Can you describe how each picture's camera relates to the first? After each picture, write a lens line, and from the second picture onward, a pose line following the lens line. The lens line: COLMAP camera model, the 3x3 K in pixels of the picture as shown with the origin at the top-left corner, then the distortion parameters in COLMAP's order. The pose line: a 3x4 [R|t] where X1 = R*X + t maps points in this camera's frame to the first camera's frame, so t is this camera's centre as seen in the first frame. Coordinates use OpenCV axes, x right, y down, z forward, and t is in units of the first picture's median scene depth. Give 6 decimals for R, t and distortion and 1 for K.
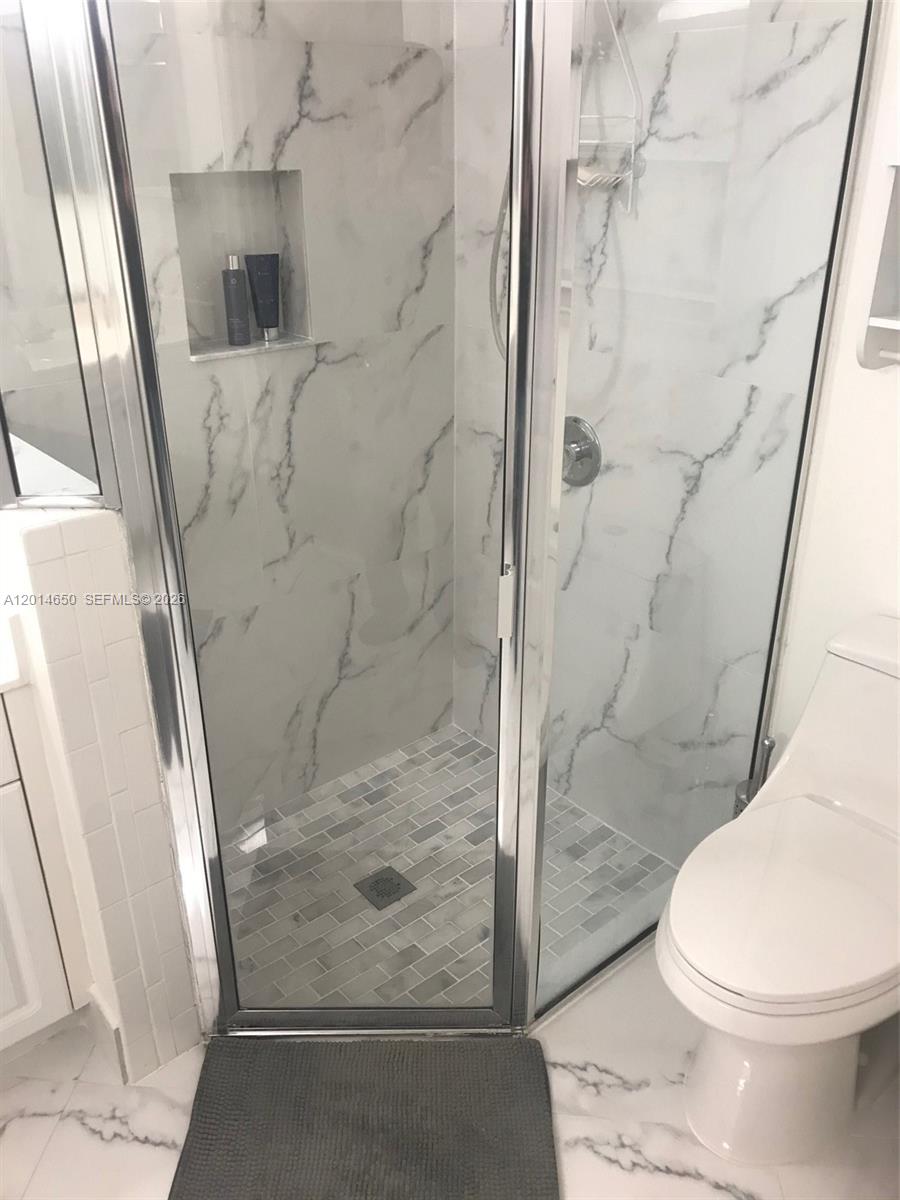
lens RADIAL K [[995.9, 0, 450.0], [0, 995.9, 600.0], [0, 0, 1]] dist [0.010035, 0.006862]
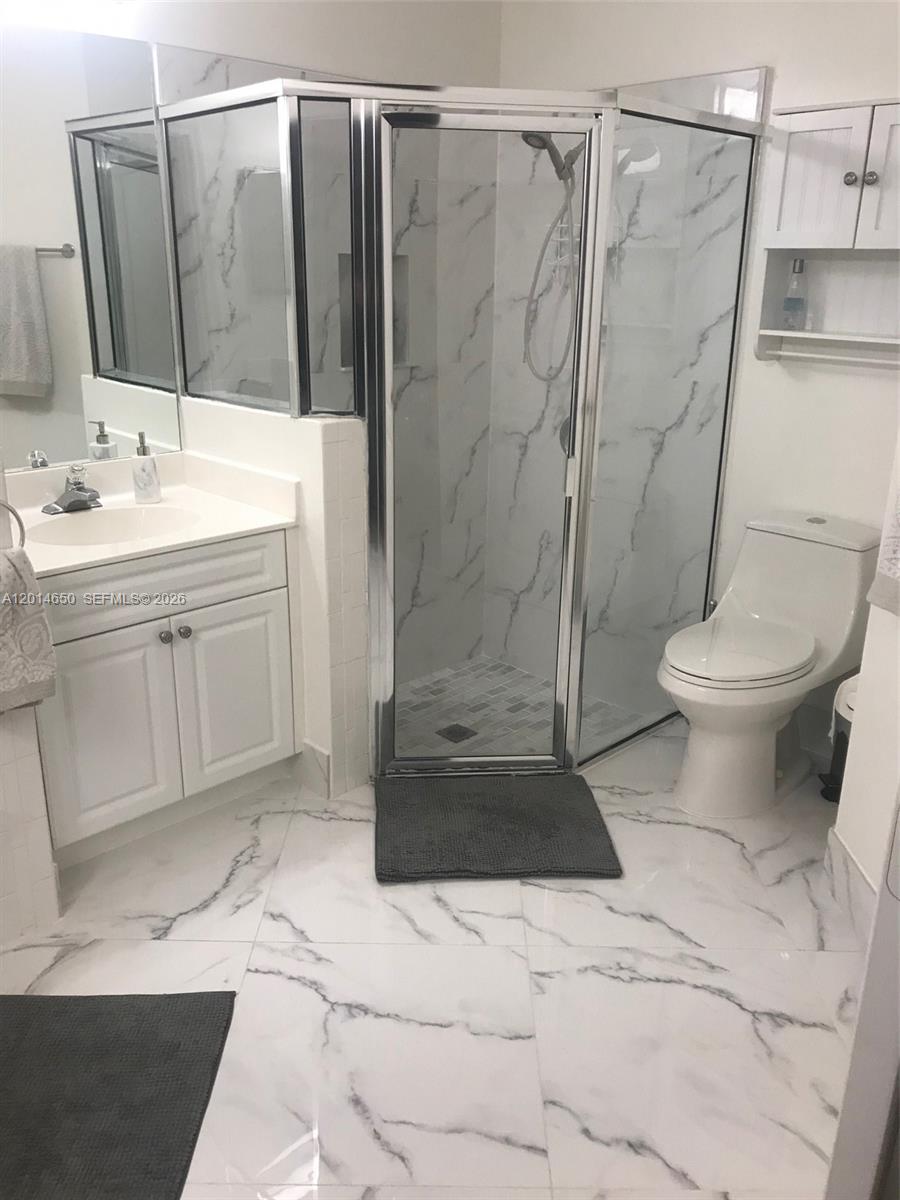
lens RADIAL K [[986.3, 0, 450.0], [0, 986.3, 600.0], [0, 0, 1]] dist [0.038413, -0.077212]
pose [[0.997151, -0.008884, 0.074911, -0.212693], [0.017370, 0.993397, -0.113404, 0.303275], [-0.073409, 0.114383, 0.990721, -0.520383]]
